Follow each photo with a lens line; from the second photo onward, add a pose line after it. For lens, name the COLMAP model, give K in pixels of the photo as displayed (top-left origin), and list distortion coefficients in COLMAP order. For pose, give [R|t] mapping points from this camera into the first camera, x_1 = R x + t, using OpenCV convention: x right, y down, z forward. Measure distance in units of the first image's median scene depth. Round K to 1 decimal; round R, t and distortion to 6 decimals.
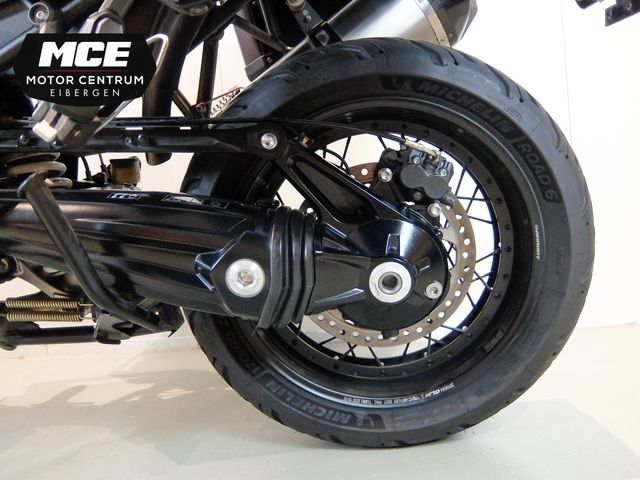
lens RADIAL K [[484.3, 0, 320.0], [0, 484.3, 240.0], [0, 0, 1]] dist [-0.030325, -0.002908]
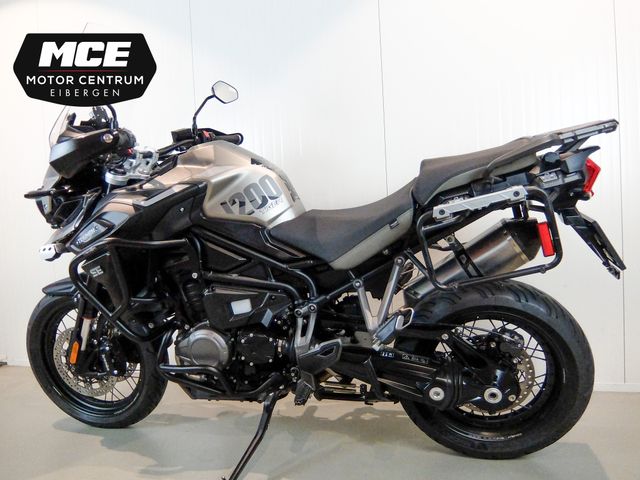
lens RADIAL K [[478.8, 0, 319.8], [0, 478.8, 259.2], [0, 0, 1]] dist [-0.011925, -0.002766]
pose [[0.980064, 0.029056, -0.196544, -0.214218], [-0.017755, 0.998099, 0.059017, -0.597501], [0.197885, -0.054351, 0.978717, -1.239504]]
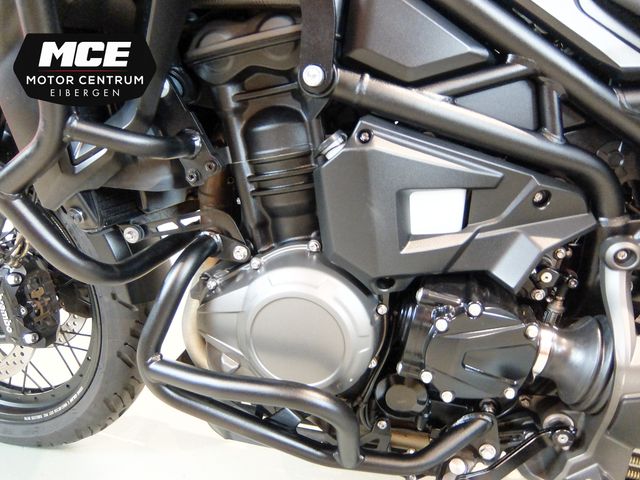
lens RADIAL K [[484.3, 0, 320.0], [0, 484.3, 240.0], [0, 0, 1]] dist [-0.030325, -0.002908]
pose [[0.974995, 0.175283, -0.136606, -1.045517], [-0.156221, 0.977800, 0.139648, -0.277465], [0.158051, -0.114815, 0.980733, 0.113175]]
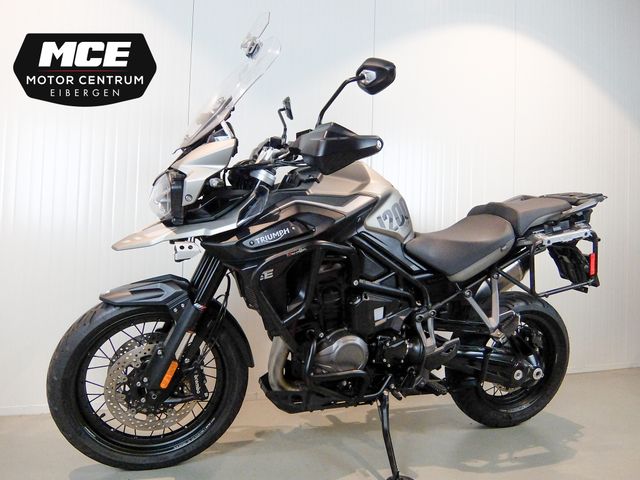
lens RADIAL K [[479.8, 0, 319.5], [0, 479.8, 261.4], [0, 0, 1]] dist [-0.010949, -0.003025]
pose [[0.913036, 0.077400, 0.400468, -2.219400], [-0.069215, 0.996992, -0.034886, -0.400212], [-0.401963, 0.004134, 0.915646, -1.244776]]
